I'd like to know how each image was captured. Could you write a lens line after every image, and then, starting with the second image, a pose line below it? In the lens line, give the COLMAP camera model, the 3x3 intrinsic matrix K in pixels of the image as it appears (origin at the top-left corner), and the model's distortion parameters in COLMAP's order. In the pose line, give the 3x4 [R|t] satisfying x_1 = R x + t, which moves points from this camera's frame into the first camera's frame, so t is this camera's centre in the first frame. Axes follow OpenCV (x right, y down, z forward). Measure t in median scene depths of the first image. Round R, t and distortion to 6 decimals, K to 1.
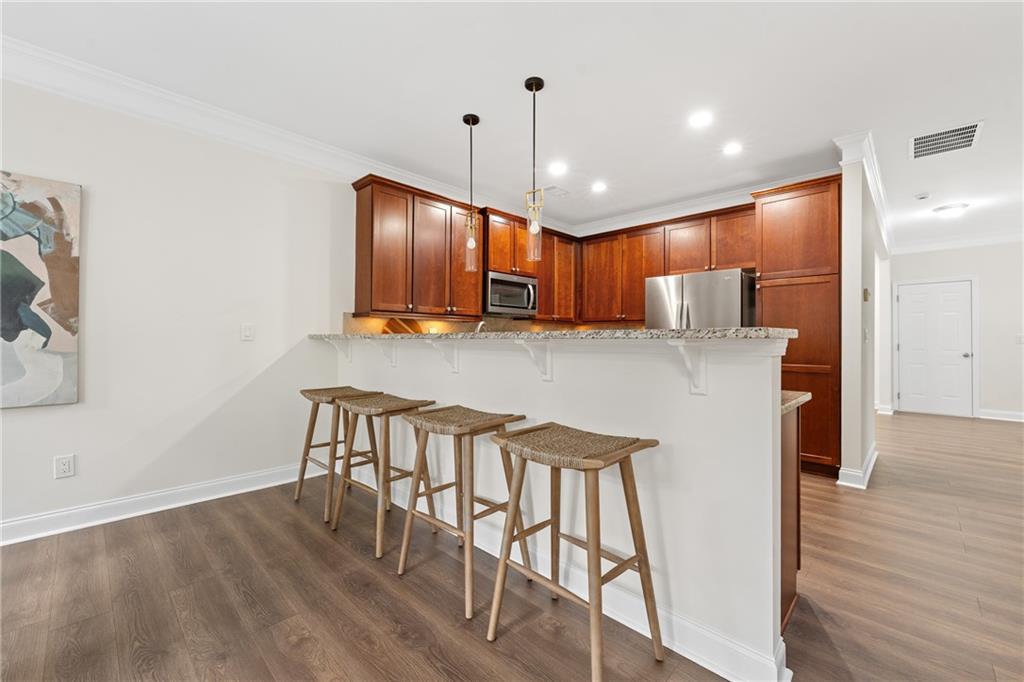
lens RADIAL K [[419.8, 0, 516.1], [0, 419.8, 334.7], [0, 0, 1]] dist [0.001578, 0.000273]
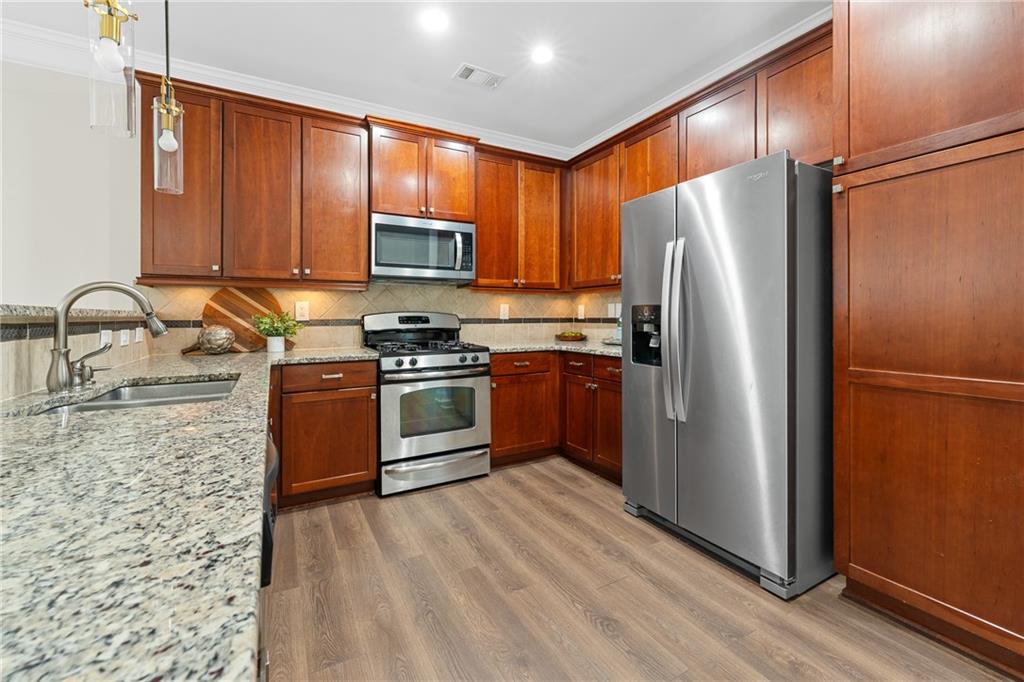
lens RADIAL K [[423.2, 0, 514.8], [0, 423.2, 317.9], [0, 0, 1]] dist [0.001420, 0.000080]
pose [[0.953949, -0.006517, -0.299899, 0.296739], [0.010734, 0.999865, 0.012415, 0.006294], [0.299778, -0.015062, 0.953890, 0.369822]]
